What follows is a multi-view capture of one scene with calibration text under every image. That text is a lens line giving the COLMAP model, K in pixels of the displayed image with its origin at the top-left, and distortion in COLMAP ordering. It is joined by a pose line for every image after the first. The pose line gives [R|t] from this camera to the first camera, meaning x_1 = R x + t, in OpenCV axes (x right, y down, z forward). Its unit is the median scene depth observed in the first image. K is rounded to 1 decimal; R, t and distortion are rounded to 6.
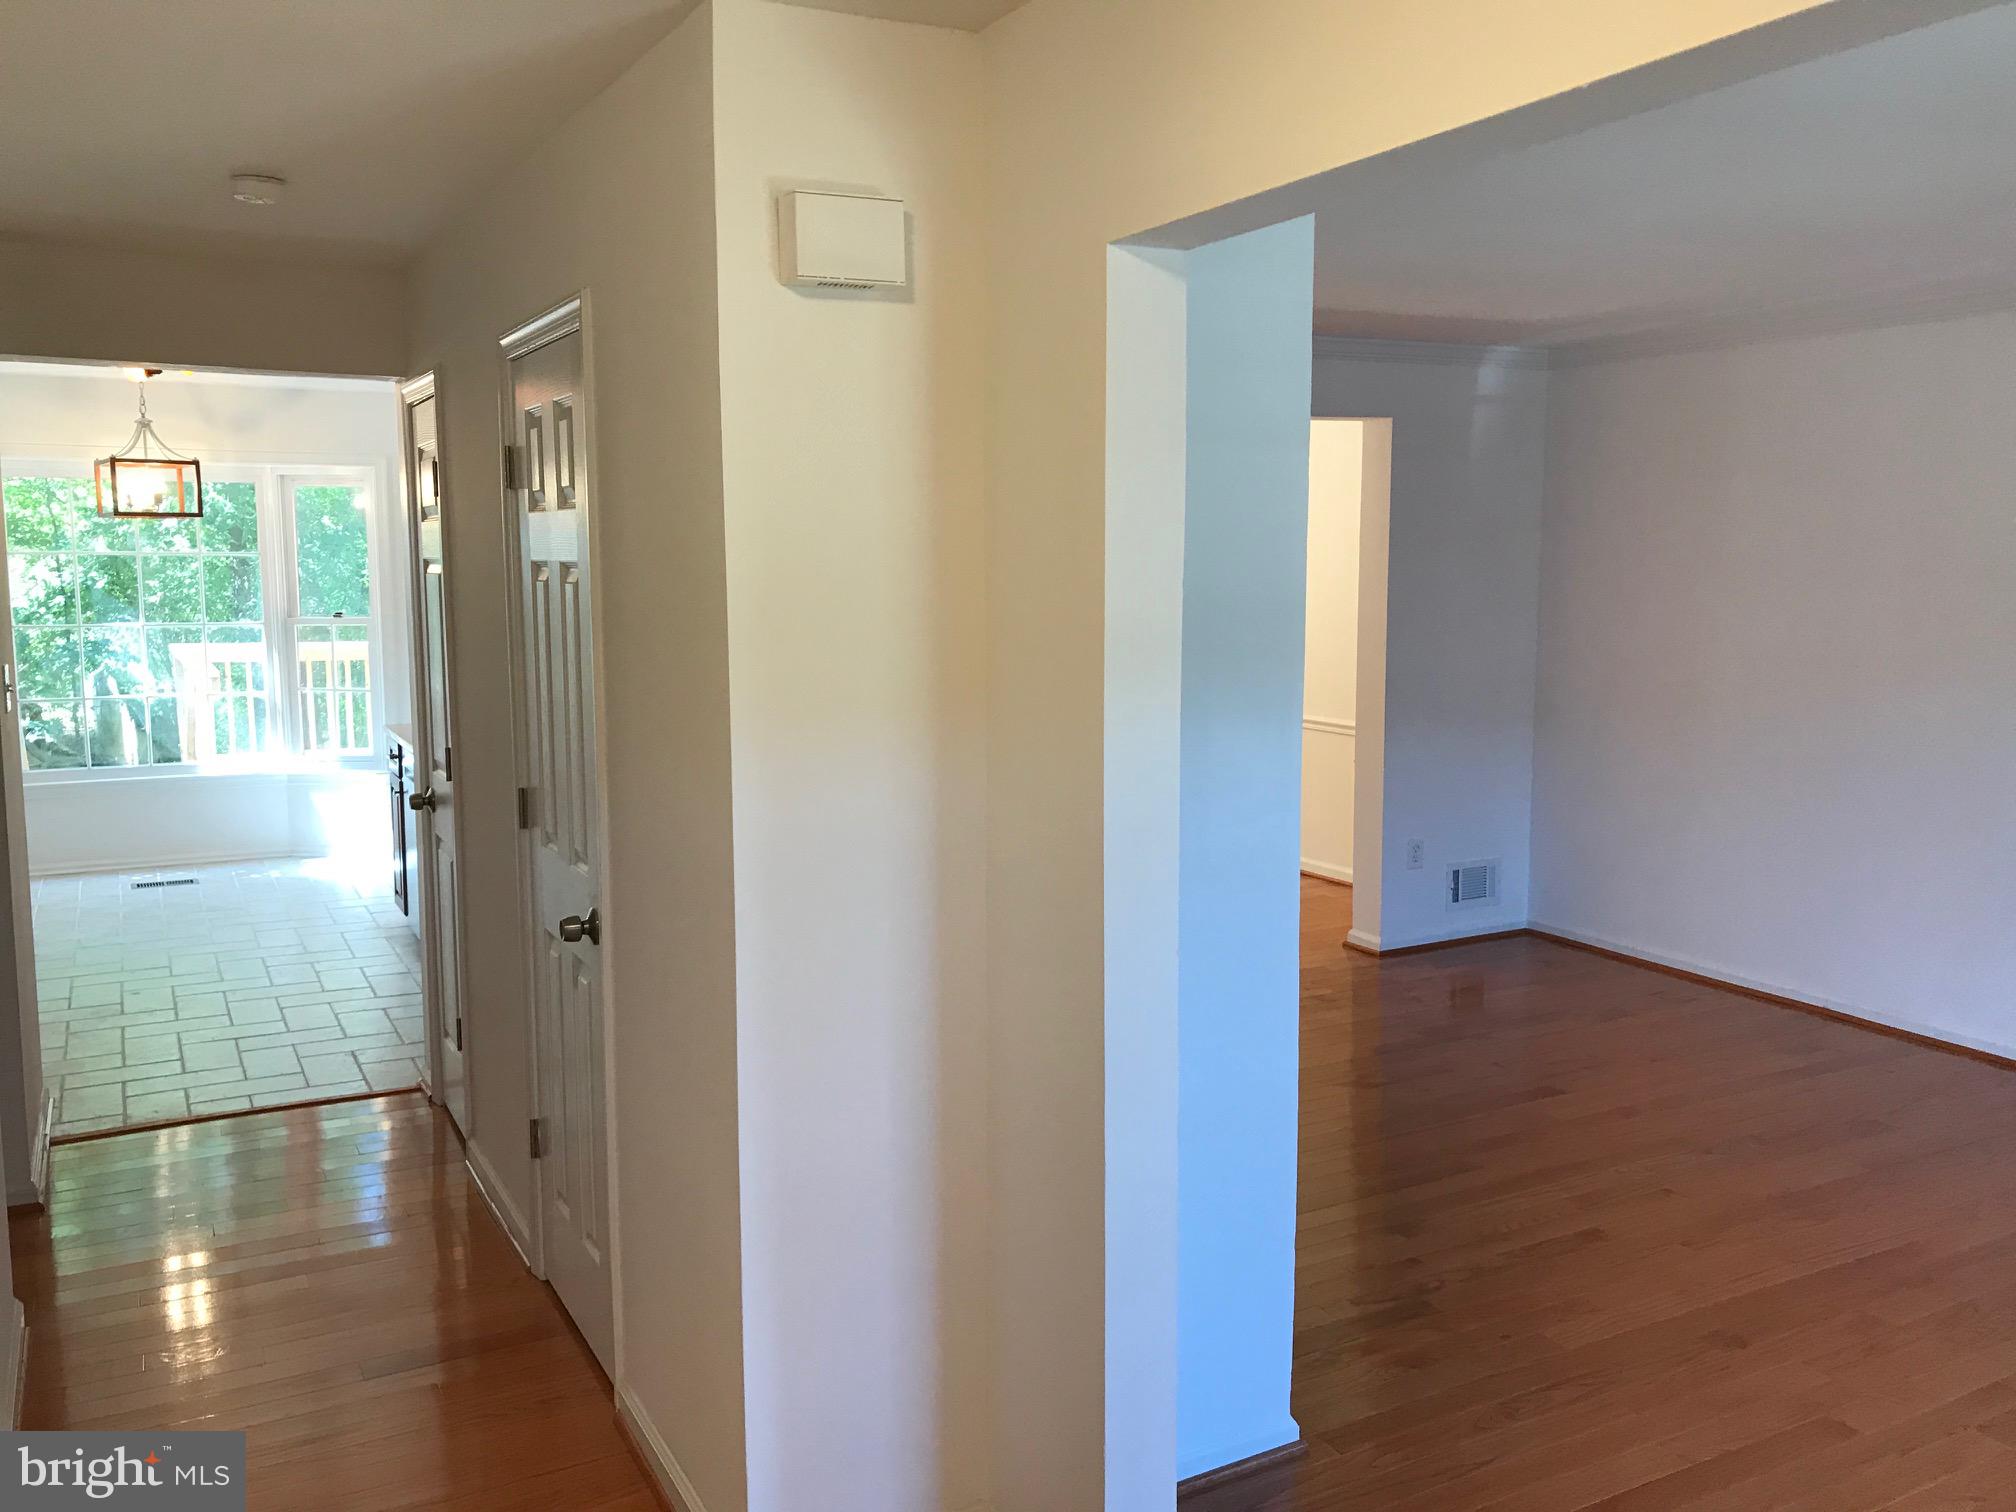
lens RADIAL K [[1649.8, 0, 1019.4], [0, 1649.8, 740.5], [0, 0, 1]] dist [0.017666, -0.007288]
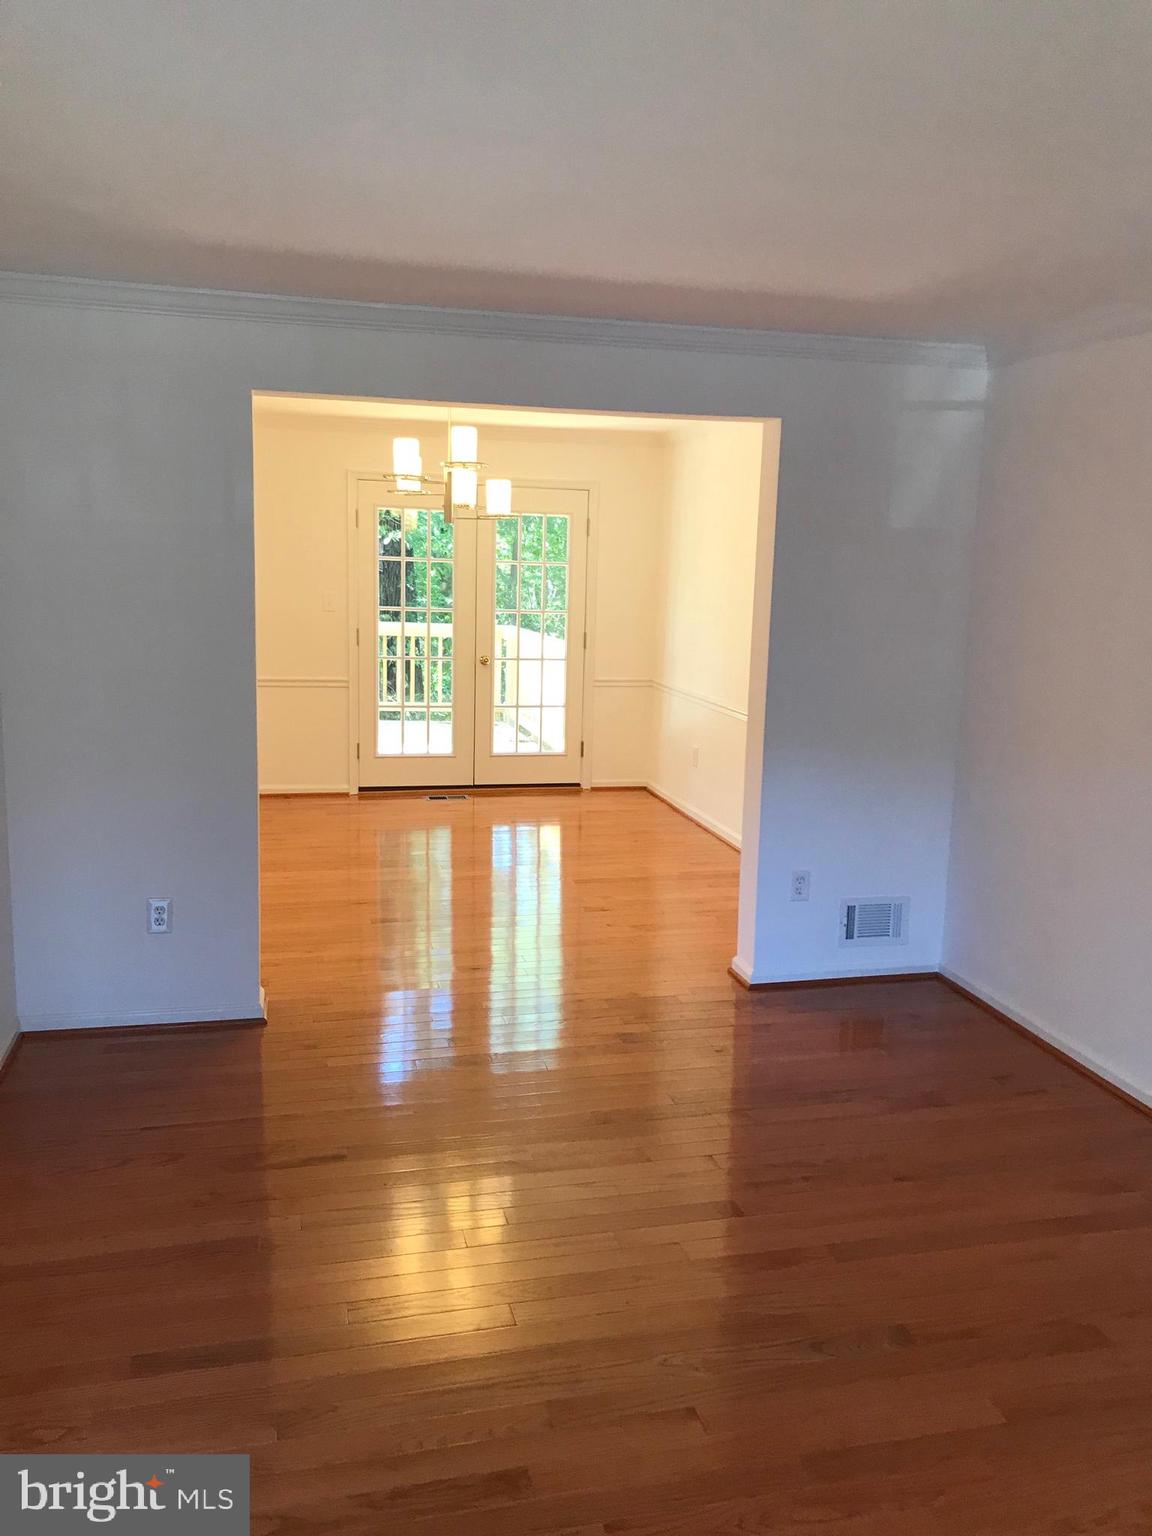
lens RADIAL K [[1257.0, 0, 580.4], [0, 1257.0, 760.9], [0, 0, 1]] dist [0.017666, -0.007288]
pose [[0.964637, 0.066167, -0.255141, 0.286550], [-0.055810, 0.997305, 0.047630, -0.028801], [0.257605, -0.031706, 0.965730, 0.263772]]
